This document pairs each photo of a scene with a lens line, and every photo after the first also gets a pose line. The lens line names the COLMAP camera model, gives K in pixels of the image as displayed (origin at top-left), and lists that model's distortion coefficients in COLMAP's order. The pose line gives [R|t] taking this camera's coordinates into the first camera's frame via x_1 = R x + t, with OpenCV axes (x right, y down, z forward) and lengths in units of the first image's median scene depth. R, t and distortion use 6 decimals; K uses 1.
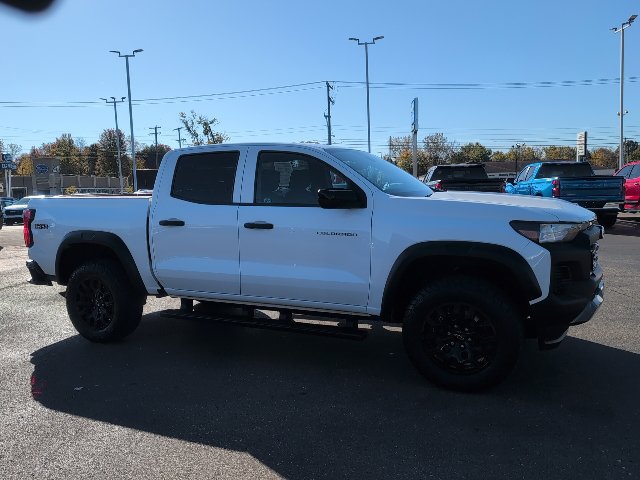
lens RADIAL K [[596.3, 0, 320.0], [0, 596.3, 240.0], [0, 0, 1]] dist [-0.098844, -0.000872]
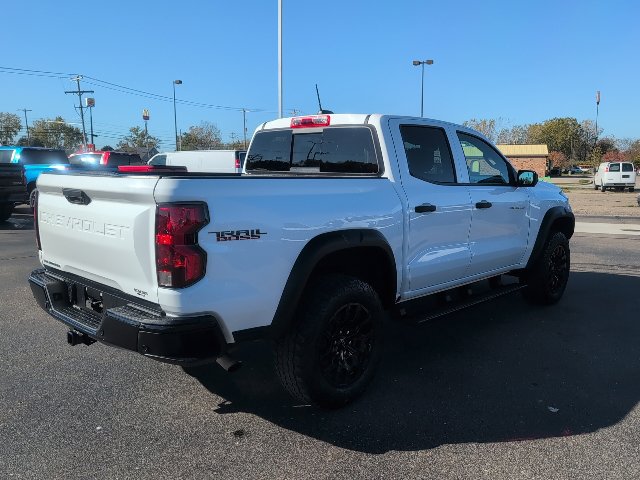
lens RADIAL K [[537.8, 0, 320.0], [0, 537.8, 240.0], [0, 0, 1]] dist [0.022197, -0.008968]
pose [[0.311512, -0.101551, 0.944800, -0.983330], [0.075028, 0.993798, 0.082080, -0.056630], [-0.947276, 0.045317, 0.317199, 0.881914]]
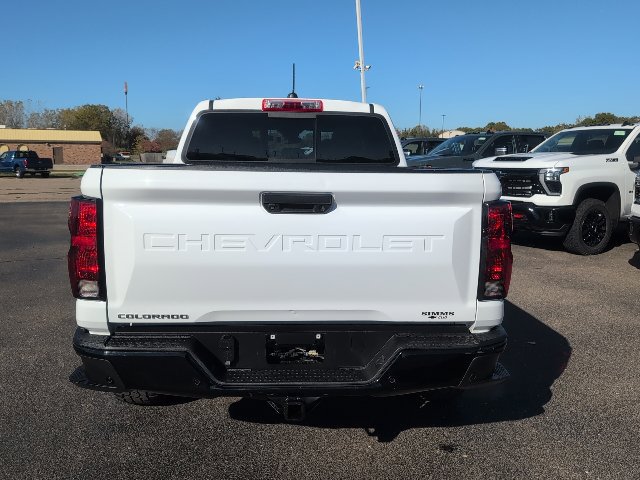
lens RADIAL K [[537.8, 0, 320.0], [0, 537.8, 240.0], [0, 0, 1]] dist [0.022197, -0.008968]
pose [[-0.477778, -0.113355, 0.871136, -0.870272], [0.086499, 0.980751, 0.175059, -0.113408], [-0.874211, 0.158992, -0.458776, 1.459643]]
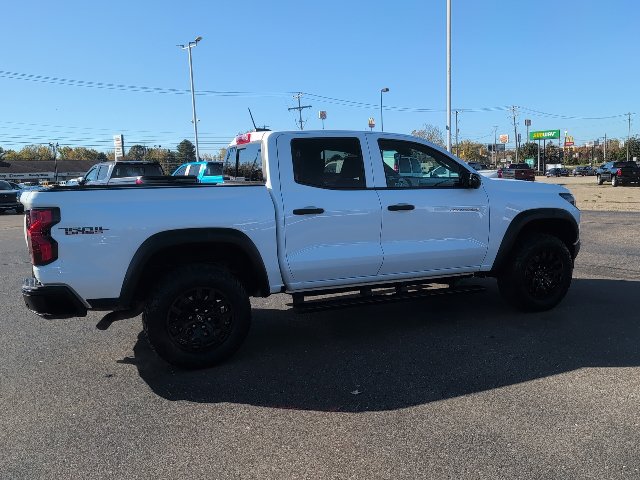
lens RADIAL K [[537.8, 0, 320.0], [0, 537.8, 240.0], [0, 0, 1]] dist [0.022197, -0.008968]
pose [[0.664908, -0.089042, 0.741599, -0.853518], [0.083380, 0.995512, 0.044771, -0.019262], [-0.742257, 0.032066, 0.669348, 0.406873]]
